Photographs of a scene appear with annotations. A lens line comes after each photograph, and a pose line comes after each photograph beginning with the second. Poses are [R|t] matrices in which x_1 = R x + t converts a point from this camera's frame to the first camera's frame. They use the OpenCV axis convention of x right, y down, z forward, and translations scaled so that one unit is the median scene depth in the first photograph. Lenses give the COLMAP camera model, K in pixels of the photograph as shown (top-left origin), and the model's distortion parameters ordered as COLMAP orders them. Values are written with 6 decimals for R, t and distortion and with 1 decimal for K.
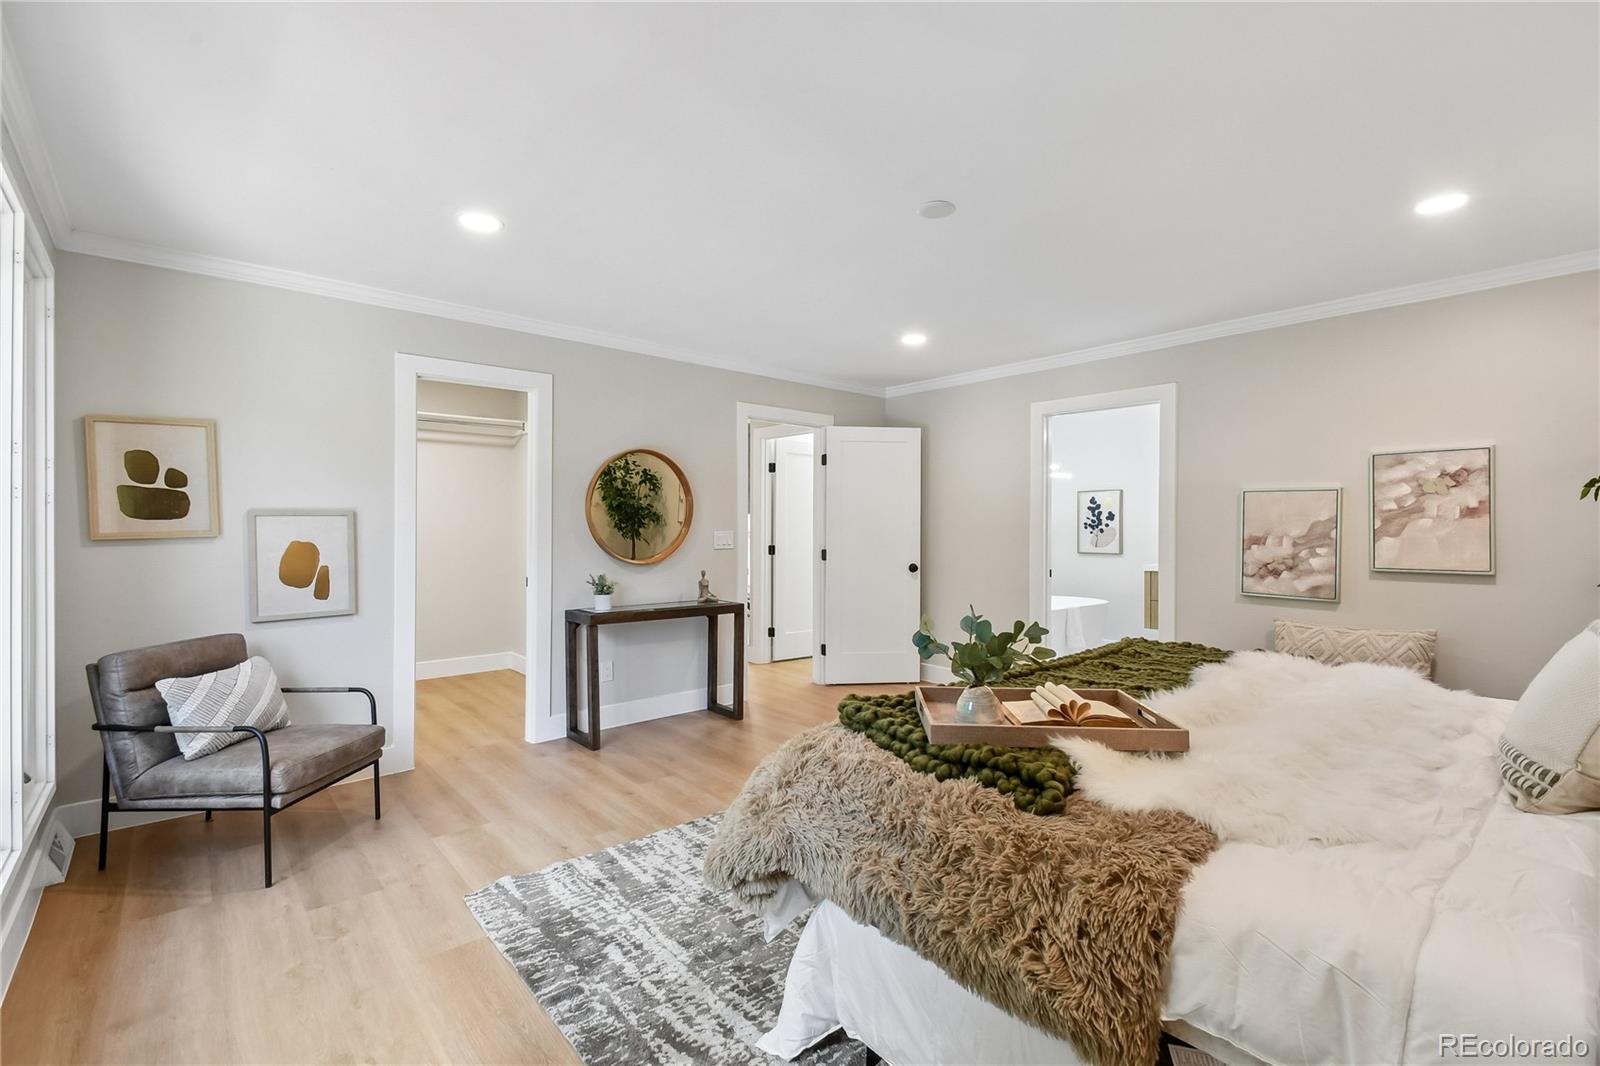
lens RADIAL K [[723.5, 0, 798.5], [0, 723.5, 532.8], [0, 0, 1]] dist [-0.000739, -0.001122]
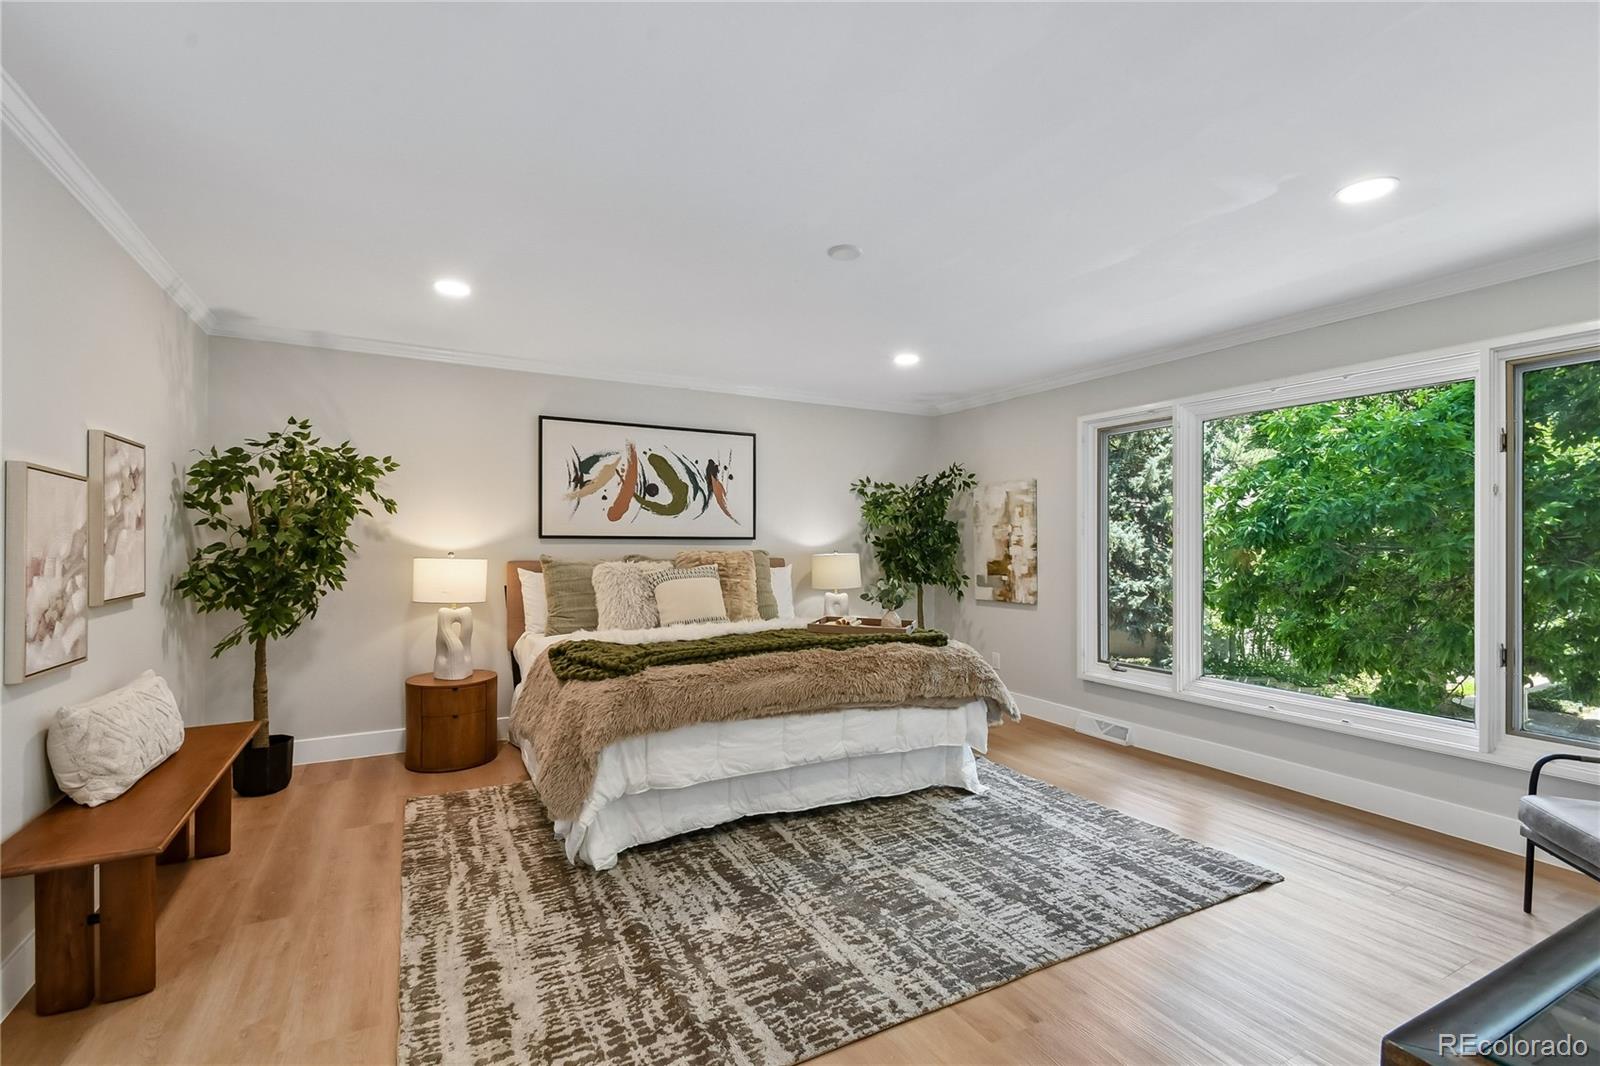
lens RADIAL K [[723.5, 0, 796.7], [0, 723.5, 541.0], [0, 0, 1]] dist [-0.000739, -0.001122]
pose [[-0.976928, 0.000238, 0.213569, 0.026952], [0.000296, 1.000000, 0.000240, -0.010784], [-0.213569, 0.000298, -0.976928, 2.120484]]
